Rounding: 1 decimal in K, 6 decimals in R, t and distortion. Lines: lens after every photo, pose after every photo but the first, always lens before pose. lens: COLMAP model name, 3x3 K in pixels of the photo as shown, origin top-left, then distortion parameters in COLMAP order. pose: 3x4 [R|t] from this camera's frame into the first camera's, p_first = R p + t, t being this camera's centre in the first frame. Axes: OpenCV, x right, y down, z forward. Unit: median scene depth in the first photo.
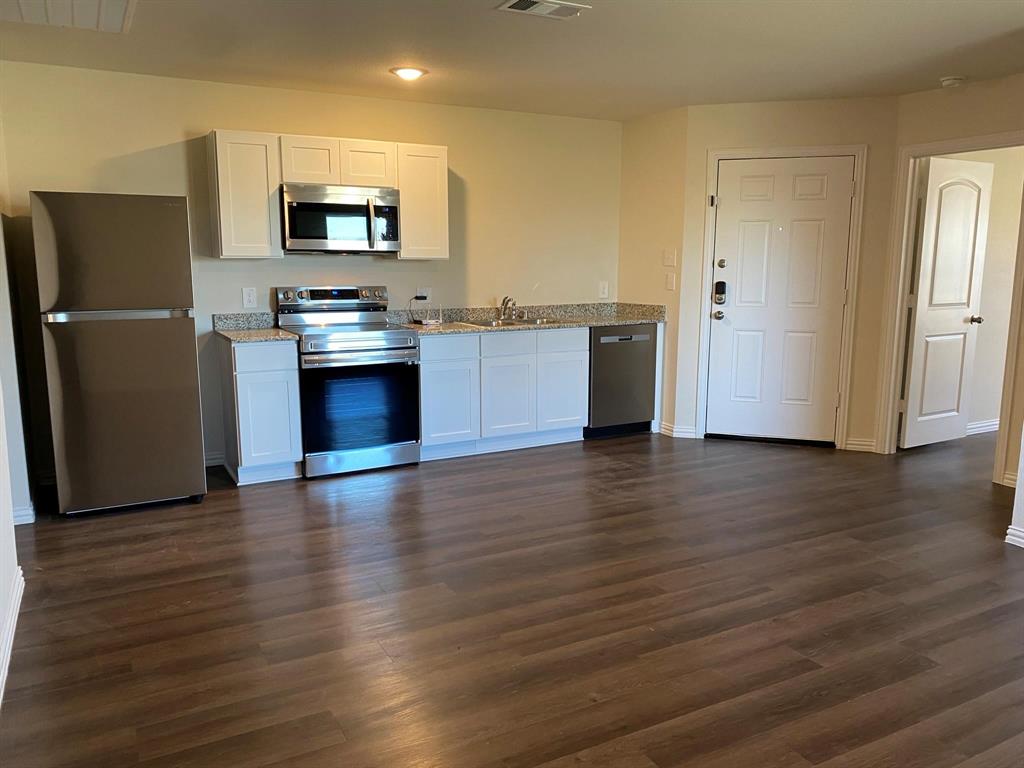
lens RADIAL K [[770.7, 0, 501.9], [0, 770.7, 392.1], [0, 0, 1]] dist [0.100520, -0.155441]
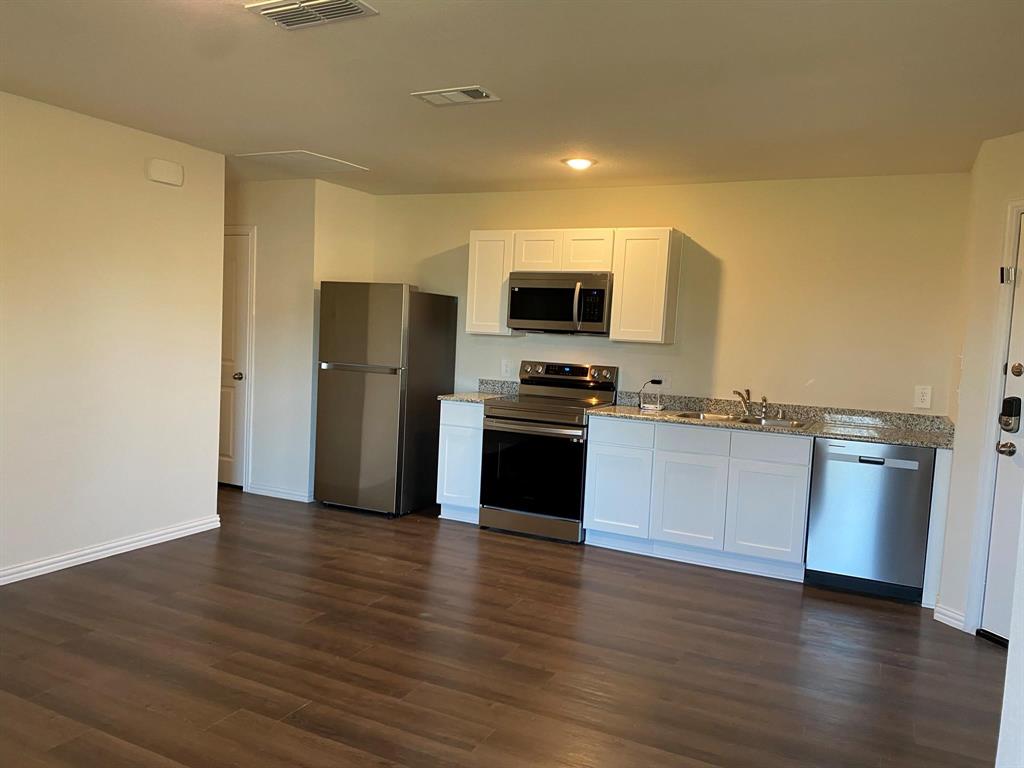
lens RADIAL K [[770.7, 0, 501.9], [0, 770.7, 392.1], [0, 0, 1]] dist [0.100520, -0.155441]
pose [[0.580341, 0.094280, -0.808898, 0.581565], [-0.185392, 0.982491, -0.018495, -0.058323], [0.792991, 0.160696, 0.587658, 0.296611]]
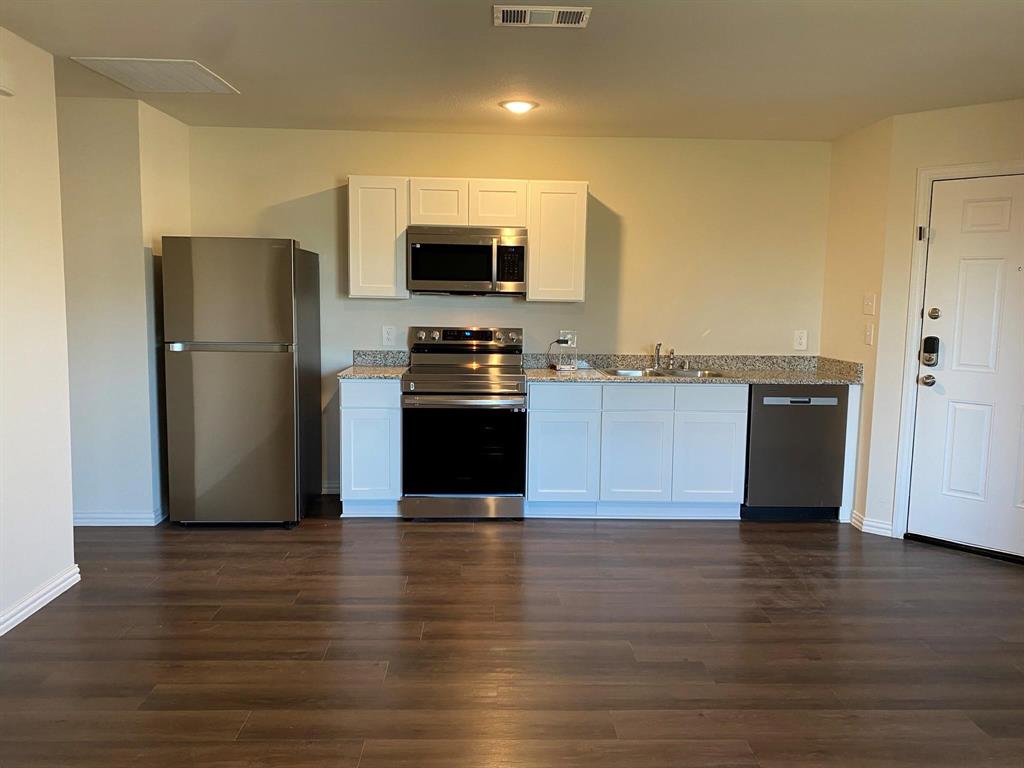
lens RADIAL K [[776.3, 0, 509.1], [0, 776.3, 382.0], [0, 0, 1]] dist [0.089602, -0.159364]
pose [[0.899308, 0.063737, -0.432646, 0.255162], [-0.089952, 0.995127, -0.040375, -0.030542], [0.427965, 0.075227, 0.900659, 0.134859]]
